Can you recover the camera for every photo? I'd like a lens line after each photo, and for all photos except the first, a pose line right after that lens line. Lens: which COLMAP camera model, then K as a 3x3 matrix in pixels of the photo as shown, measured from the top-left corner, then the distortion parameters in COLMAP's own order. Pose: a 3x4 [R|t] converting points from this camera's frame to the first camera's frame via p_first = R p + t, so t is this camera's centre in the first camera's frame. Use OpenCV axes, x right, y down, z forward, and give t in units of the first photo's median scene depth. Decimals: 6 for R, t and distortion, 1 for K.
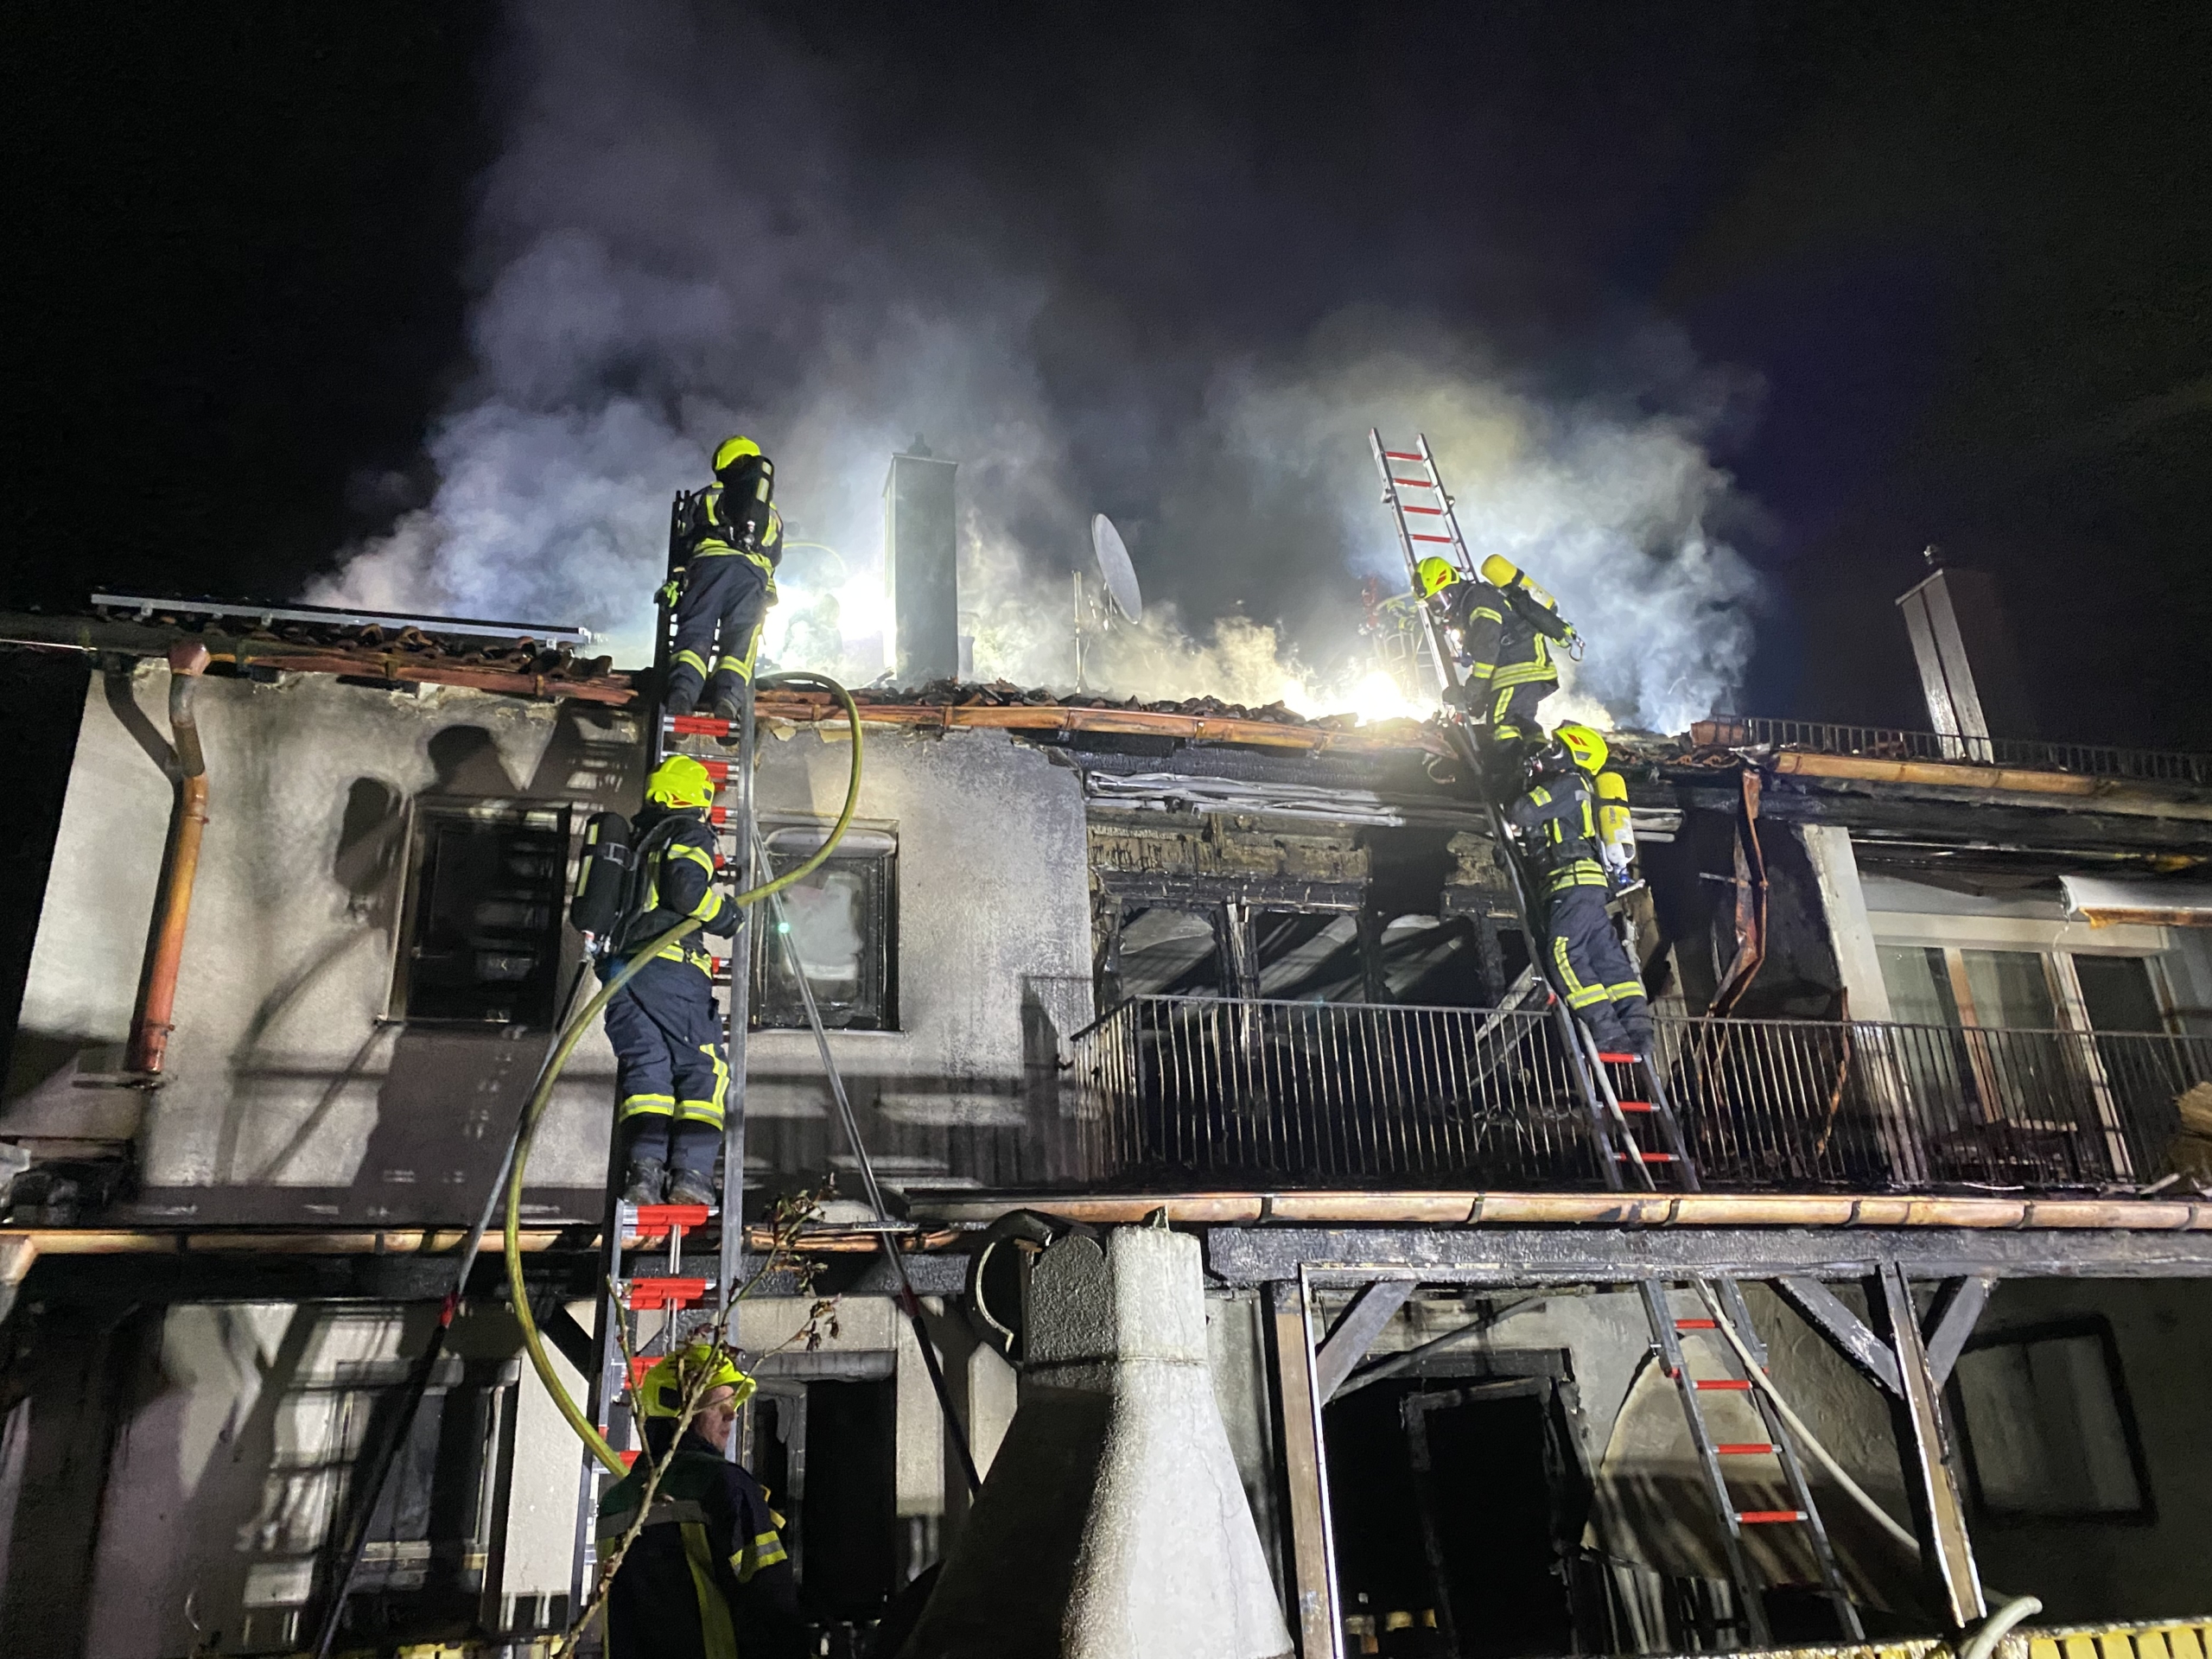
lens RADIAL K [[1625.6, 0, 1104.3], [0, 1625.6, 810.6], [0, 0, 1]] dist [0.008717, 0.012492]
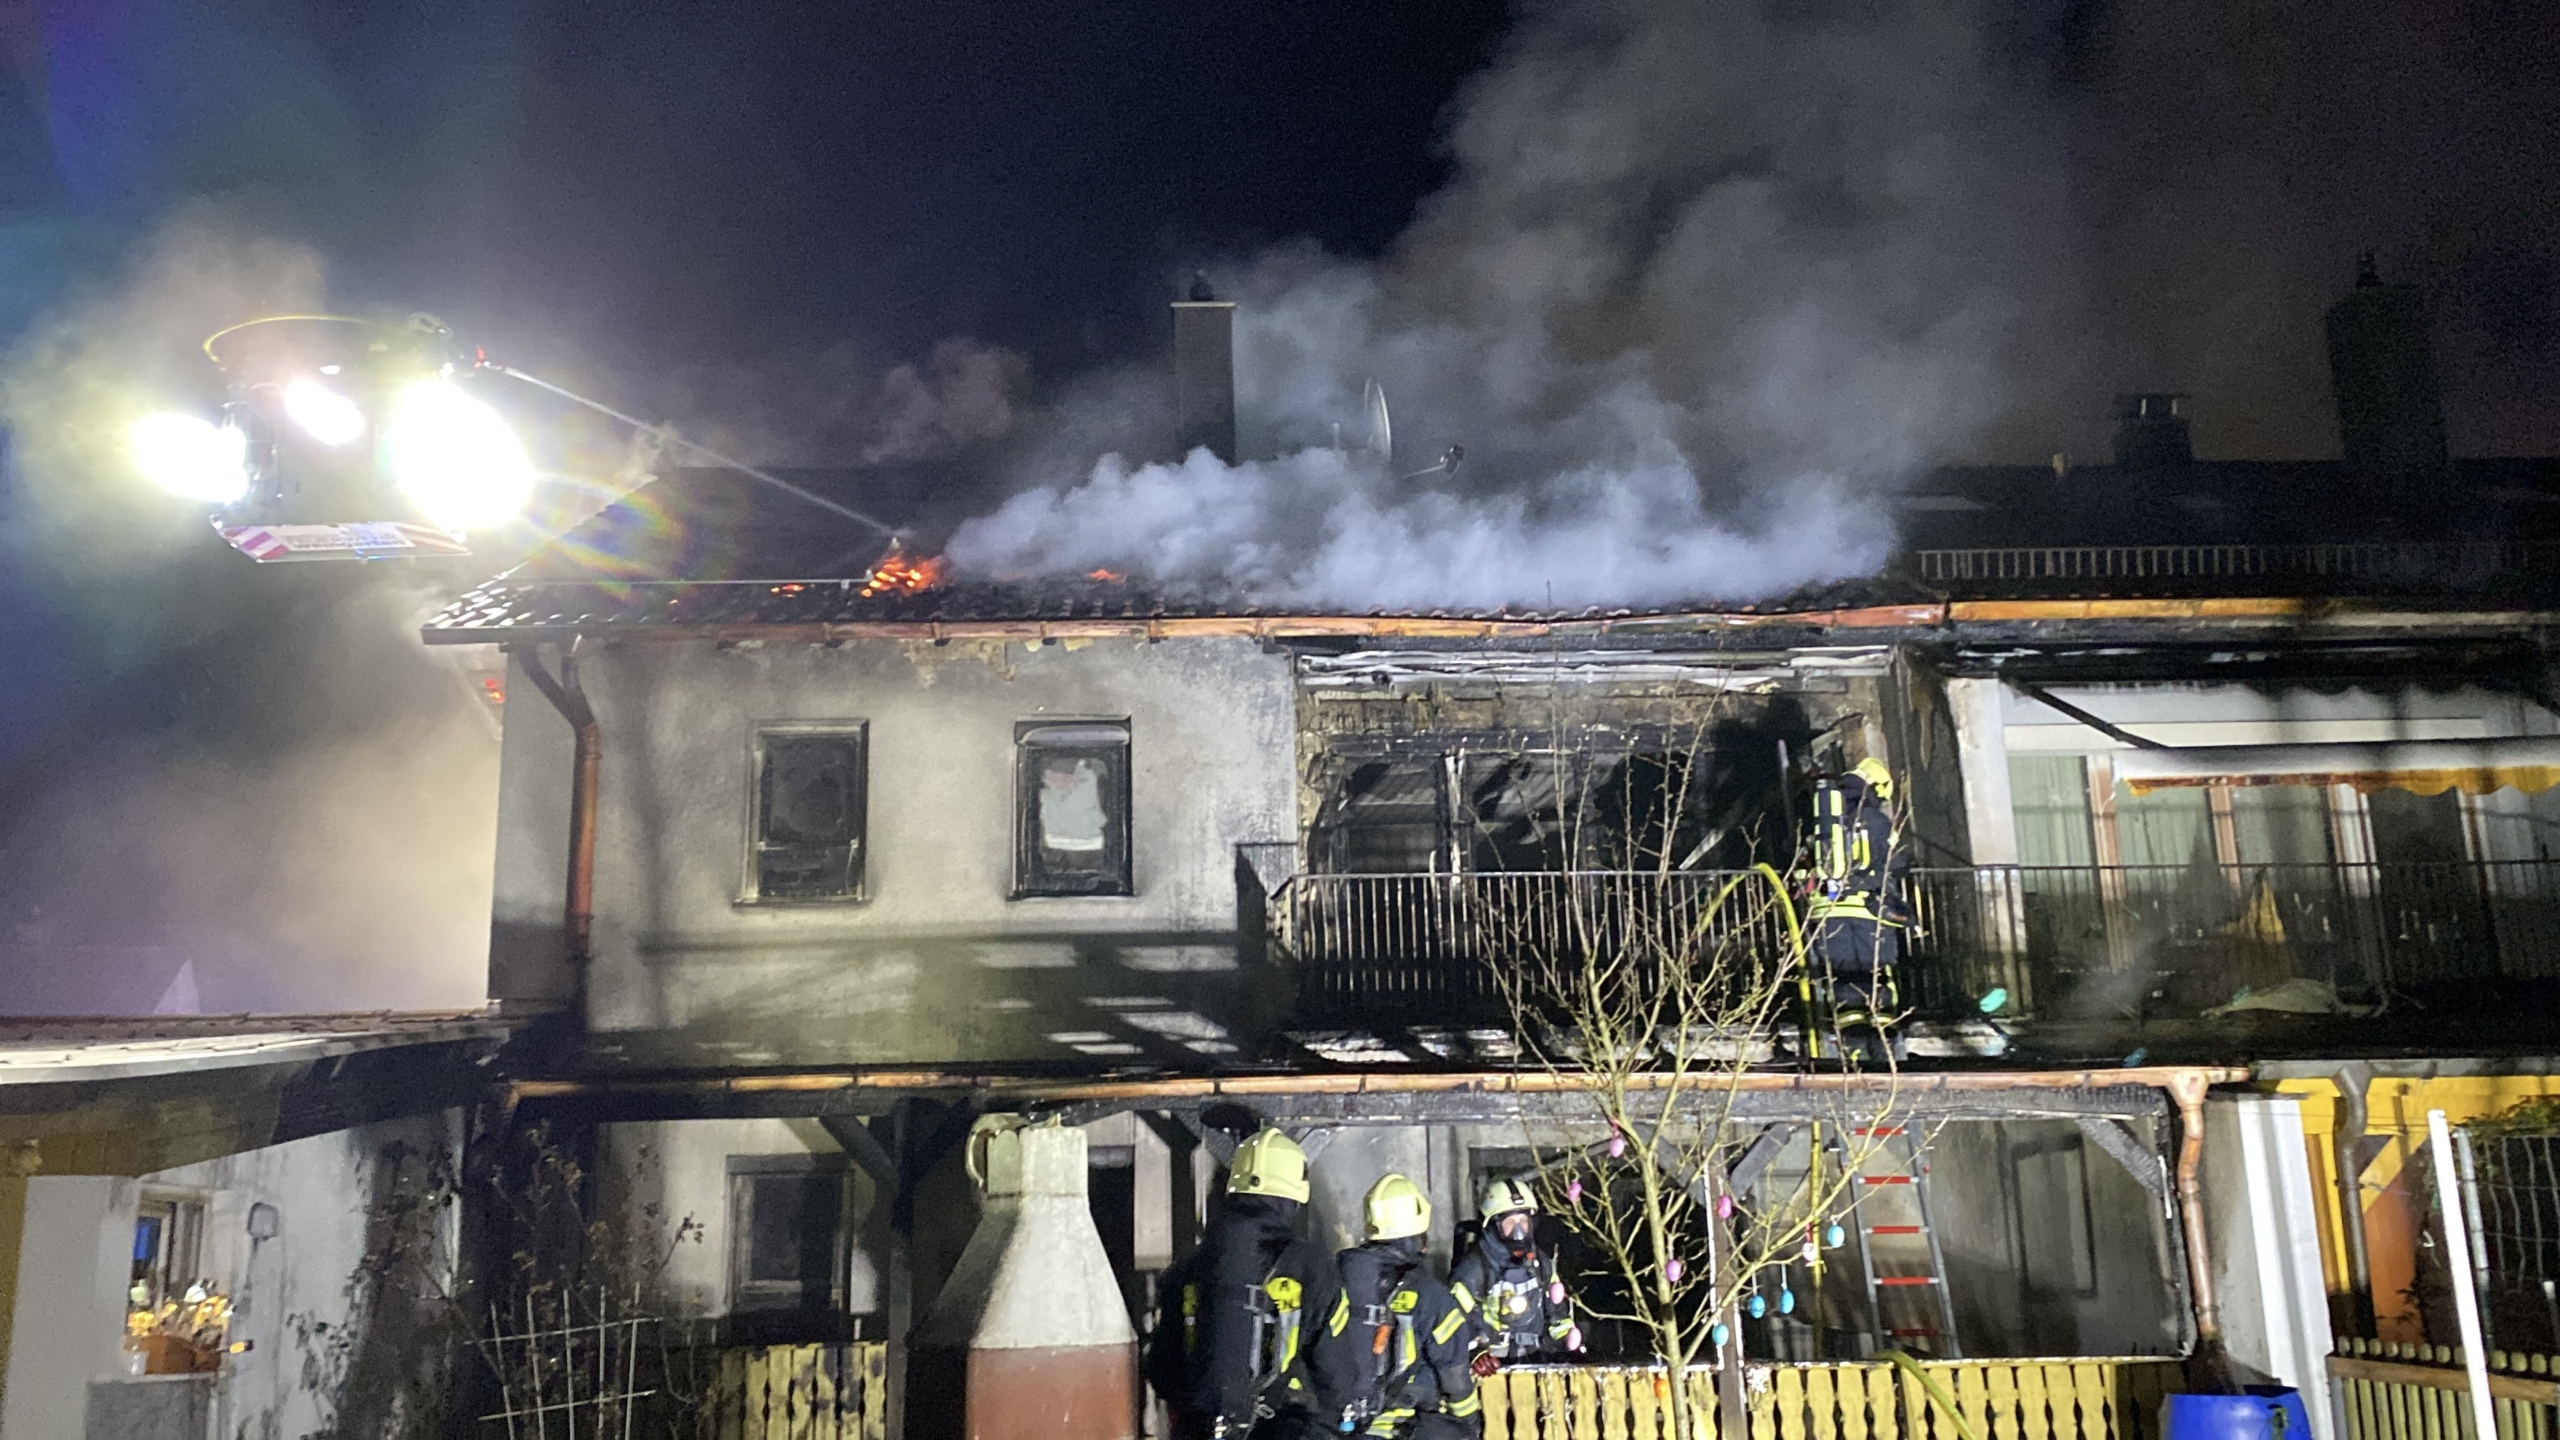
lens RADIAL K [[2128.0, 0, 1291.8], [0, 2128.0, 720.8], [0, 0, 1]] dist [0.050673, -0.027145]
pose [[0.973104, -0.034482, -0.227772, 0.356479], [0.069502, 0.986606, 0.147571, -0.220345], [0.219633, -0.159432, 0.962467, -0.493948]]
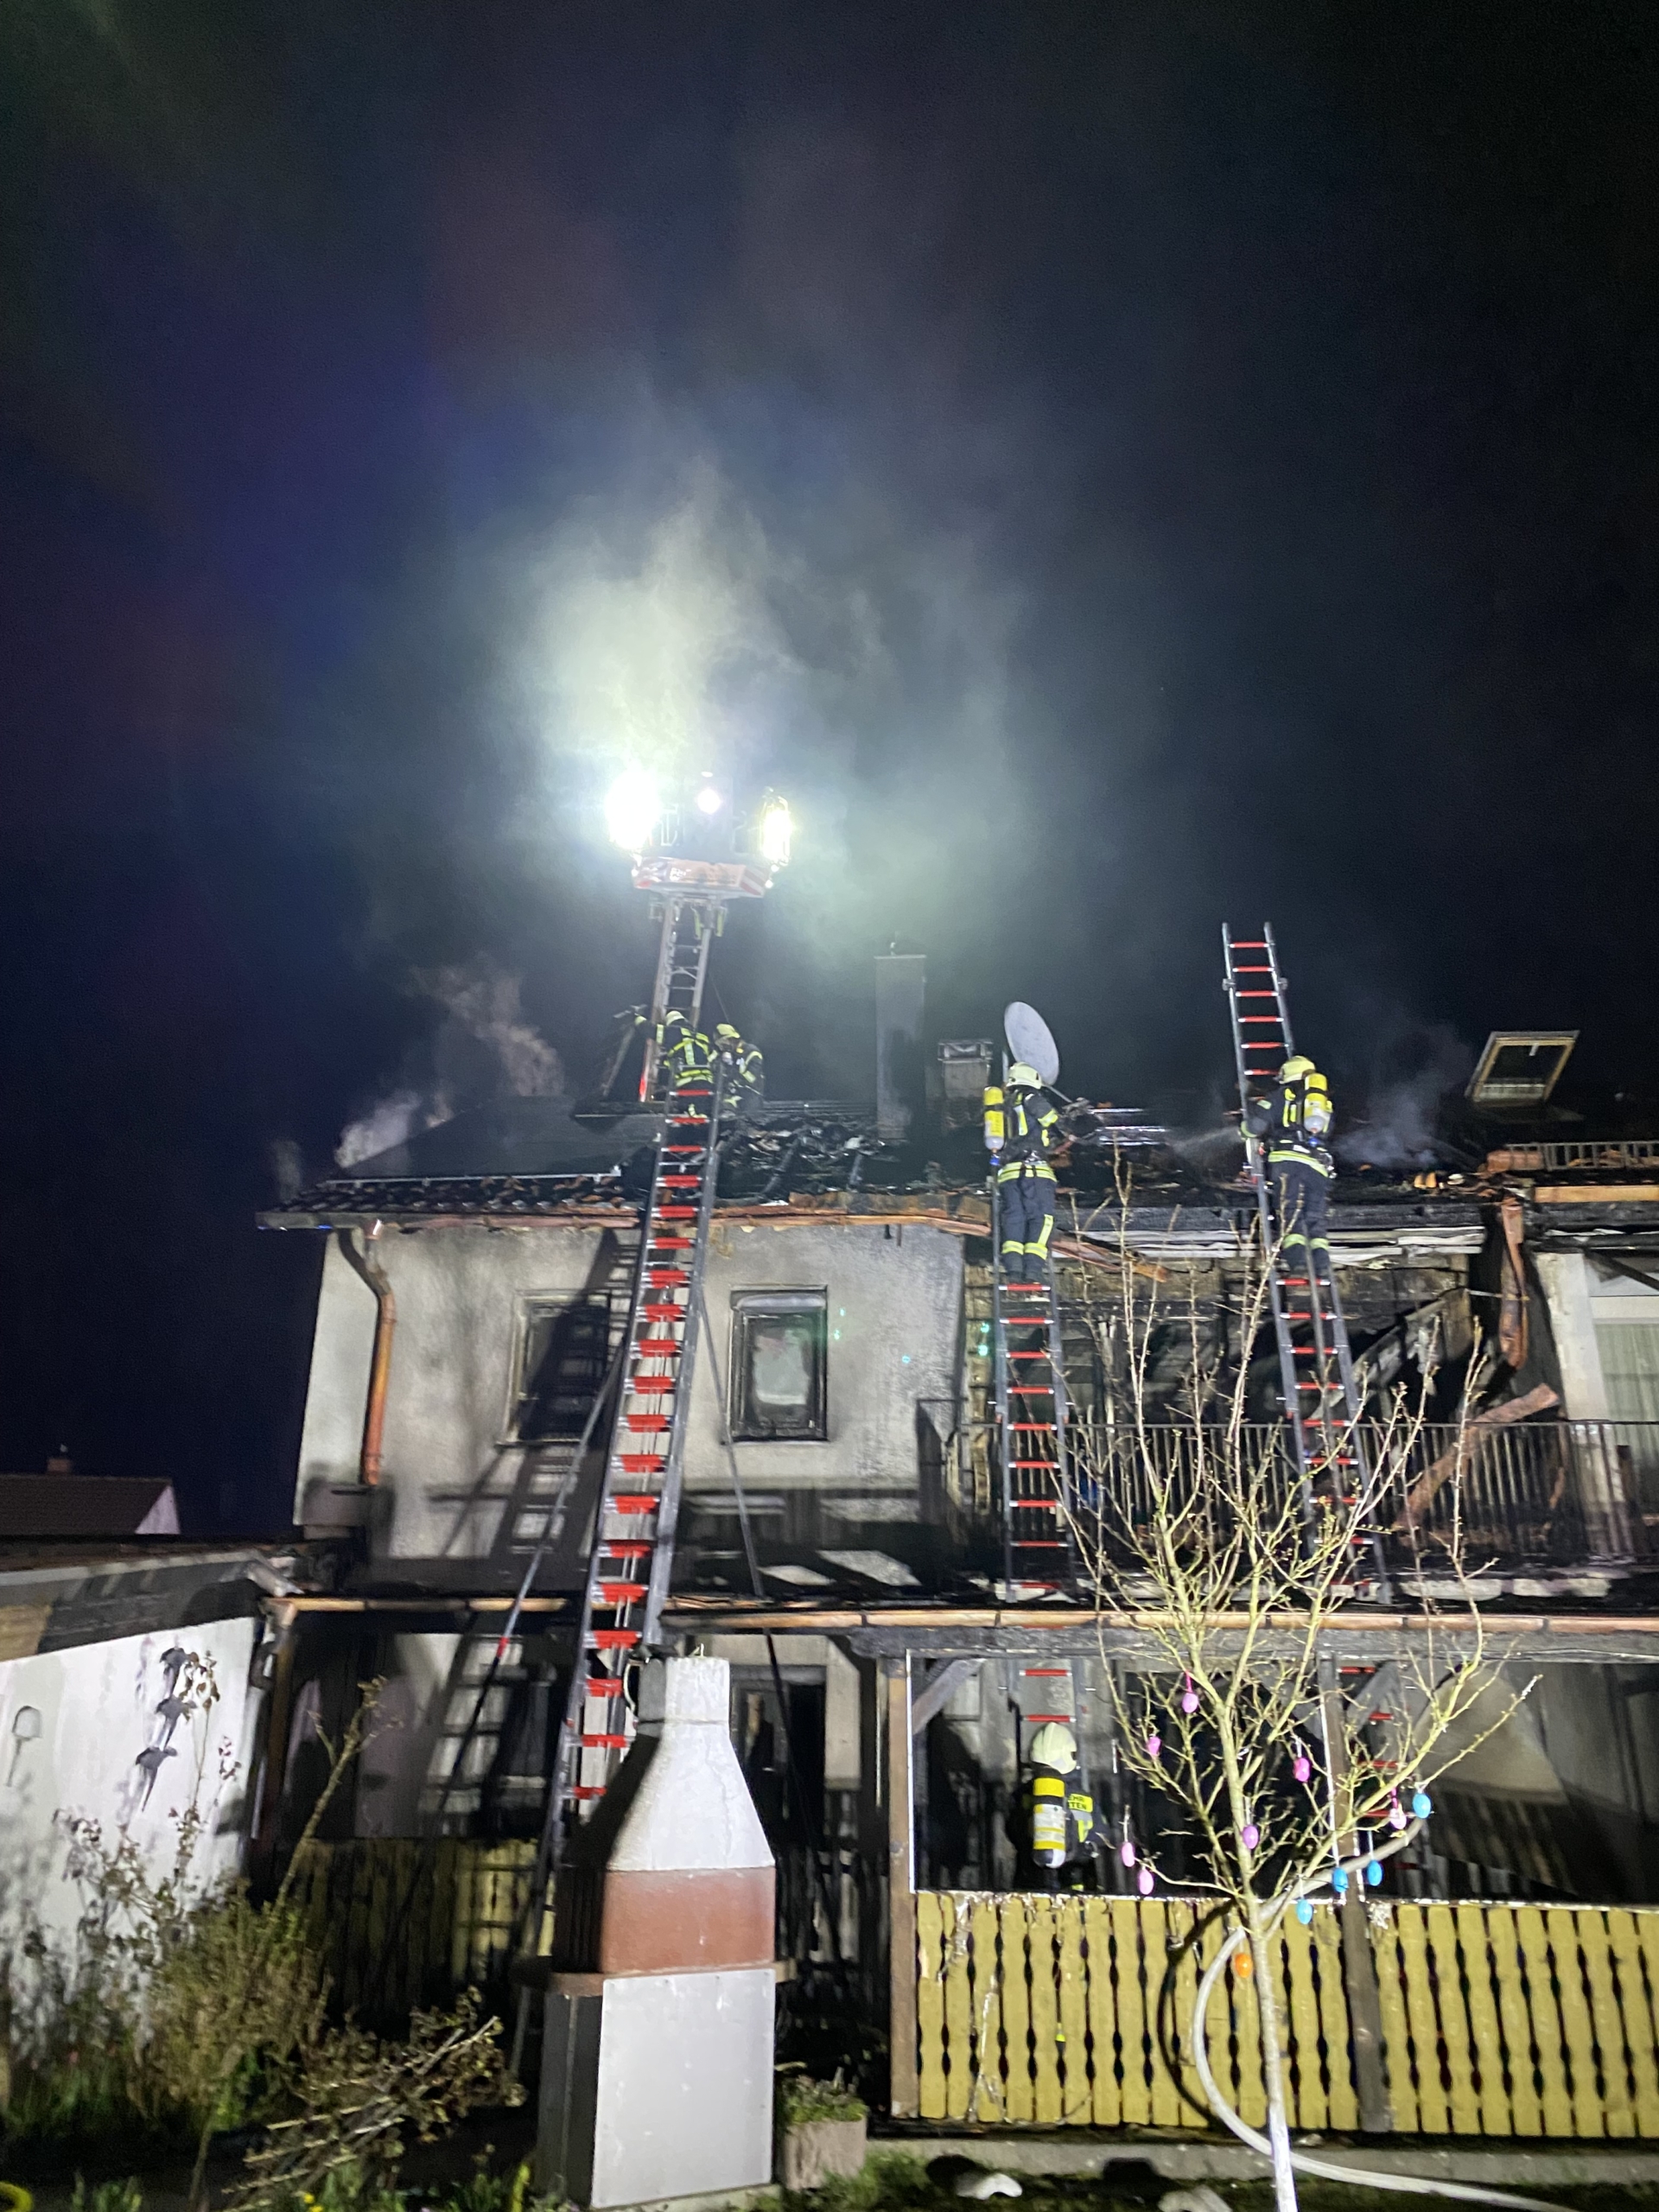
lens RADIAL K [[1625.6, 0, 877.8], [0, 1625.6, 1080.3], [0, 0, 1]] dist [0.008717, 0.012492]
pose [[0.947499, -0.077191, -0.310303, 0.380348], [0.082174, 0.996614, 0.002996, -0.180049], [0.309021, -0.028337, 0.950633, -0.337494]]
